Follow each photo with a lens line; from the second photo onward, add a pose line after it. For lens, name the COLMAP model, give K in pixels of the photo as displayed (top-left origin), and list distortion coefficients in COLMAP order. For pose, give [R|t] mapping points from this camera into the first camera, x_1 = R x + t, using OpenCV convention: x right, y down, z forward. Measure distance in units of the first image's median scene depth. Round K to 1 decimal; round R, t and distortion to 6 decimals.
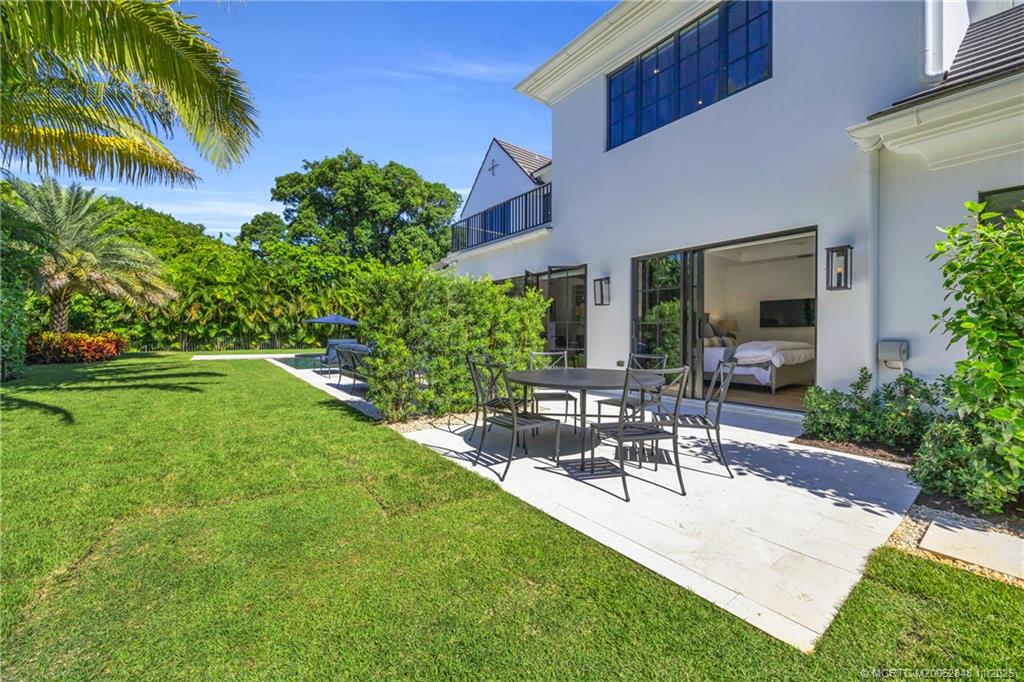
lens RADIAL K [[400.1, 0, 513.8], [0, 400.1, 336.6], [0, 0, 1]] dist [0.011461, -0.000079]
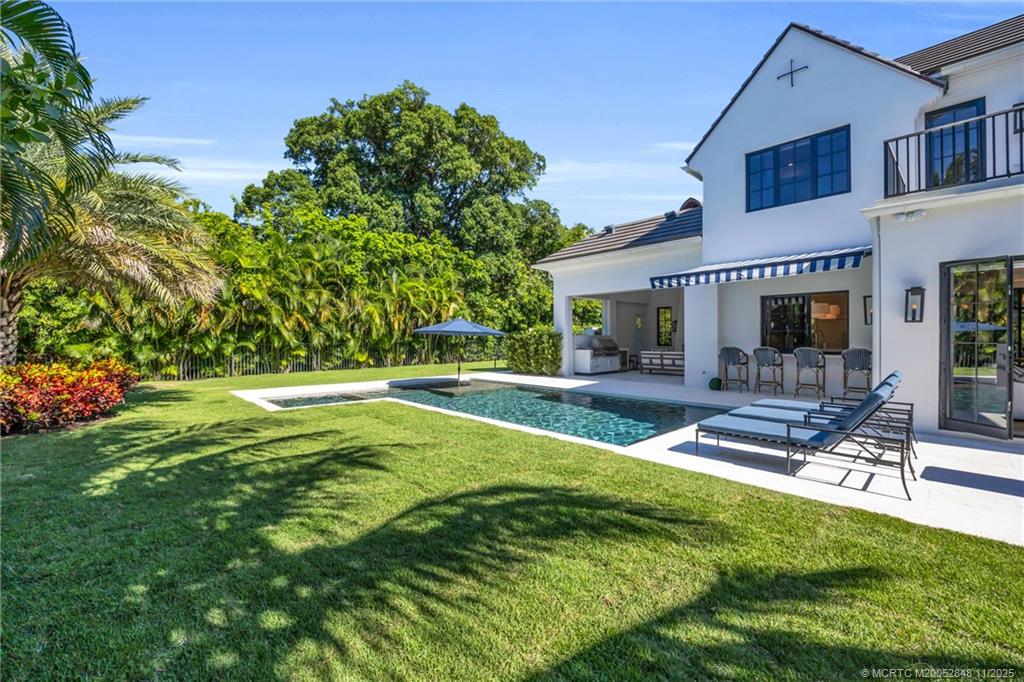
lens RADIAL K [[428.1, 0, 512.6], [0, 428.1, 339.0], [0, 0, 1]] dist [-0.005436, 0.000699]
pose [[0.994459, -0.009967, 0.104649, -0.524463], [0.010167, 0.999947, -0.001375, -0.026337], [-0.104629, 0.002432, 0.994508, 0.405686]]
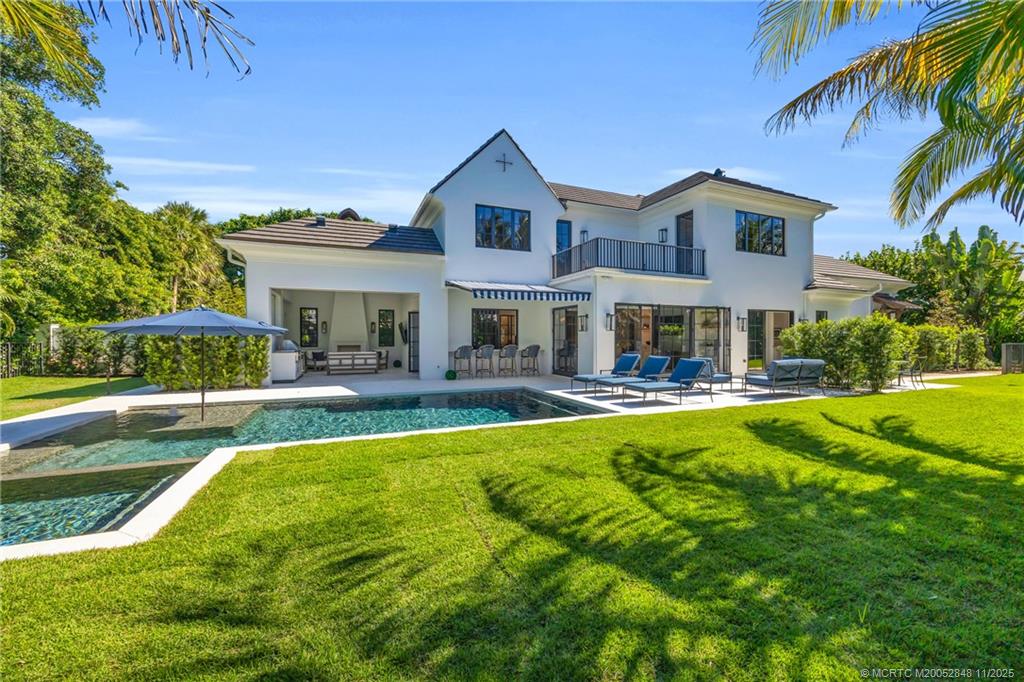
lens RADIAL K [[400.1, 0, 511.5], [0, 400.1, 335.7], [0, 0, 1]] dist [0.011461, -0.000079]
pose [[0.268055, -0.002835, 0.963400, -0.886736], [0.008859, 0.999961, 0.000477, -0.031031], [-0.963363, 0.008407, 0.268069, 0.724803]]
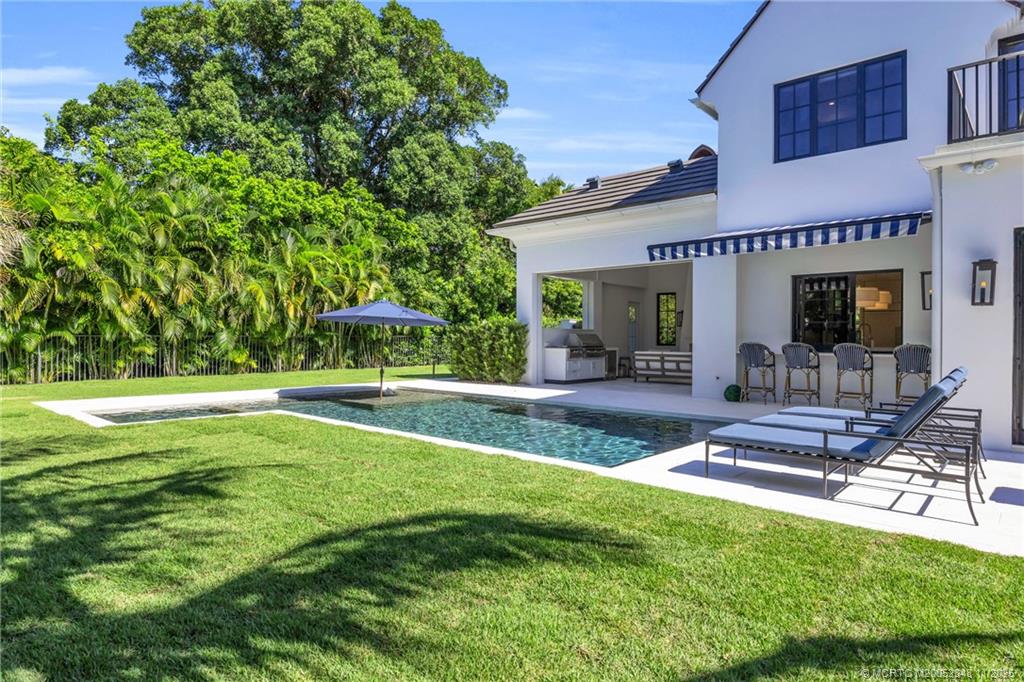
lens RADIAL K [[597.3, 0, 512.0], [0, 597.3, 336.6], [0, 0, 1]] dist [0.001180, -0.001106]
pose [[0.981470, 0.001801, 0.191606, -0.523307], [-0.000488, 0.999976, -0.006898, -0.014198], [-0.191614, 0.006677, 0.981448, 0.406645]]
